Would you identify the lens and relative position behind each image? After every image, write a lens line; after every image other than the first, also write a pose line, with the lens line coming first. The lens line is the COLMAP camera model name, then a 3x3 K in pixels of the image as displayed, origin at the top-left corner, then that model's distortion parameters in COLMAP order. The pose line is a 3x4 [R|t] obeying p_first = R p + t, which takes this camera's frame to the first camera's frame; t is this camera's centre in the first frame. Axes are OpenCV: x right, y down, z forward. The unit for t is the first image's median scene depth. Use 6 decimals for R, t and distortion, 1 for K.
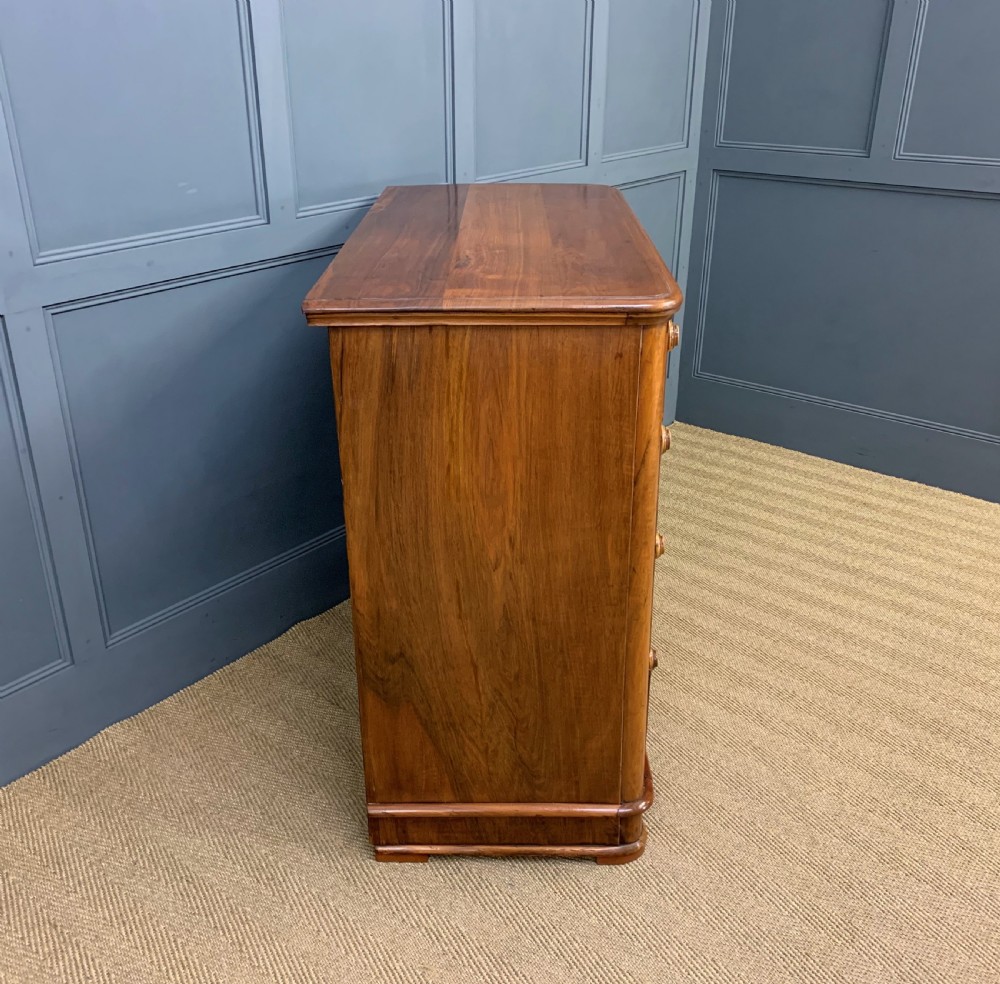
lens RADIAL K [[1006.3, 0, 500.0], [0, 1006.3, 492.0], [0, 0, 1]] dist [-0.004240, -0.002079]
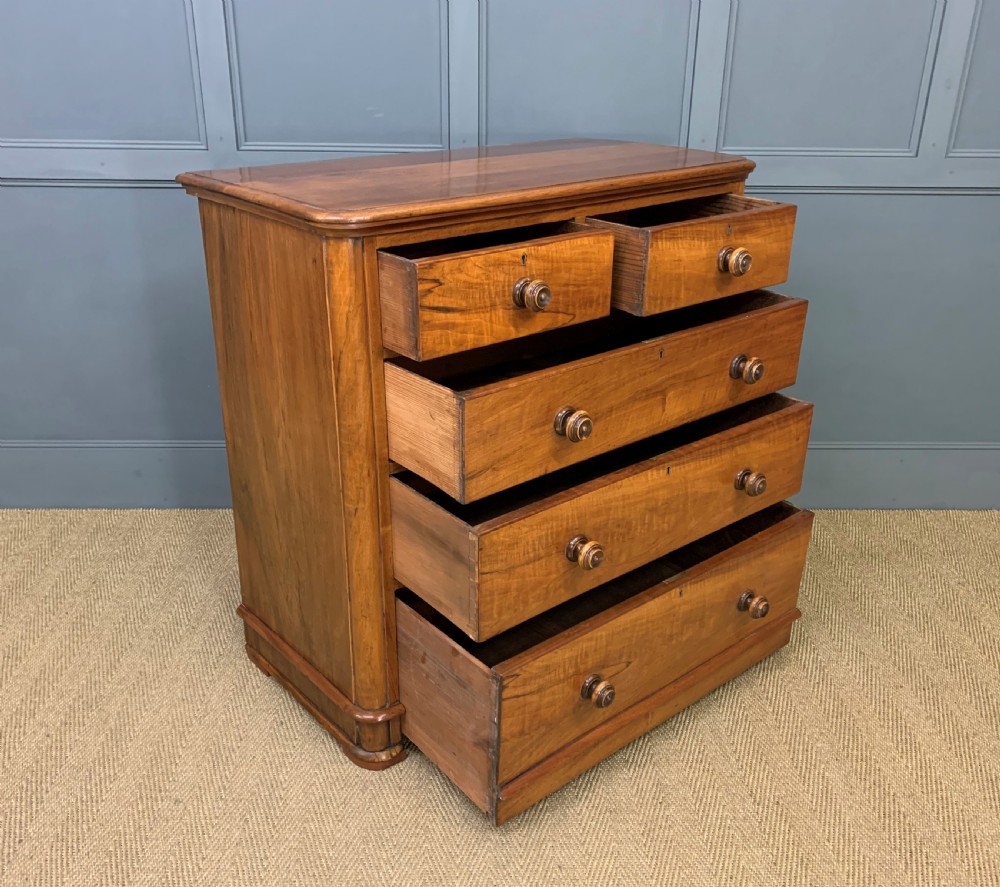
lens RADIAL K [[974.5, 0, 500.0], [0, 974.5, 443.5], [0, 0, 1]] dist [-0.006749, 0.000334]
pose [[0.651970, 0.308412, -0.692688, 0.895577], [-0.334100, 0.936926, 0.102697, -0.109170], [0.680671, 0.164472, 0.713888, 0.364839]]
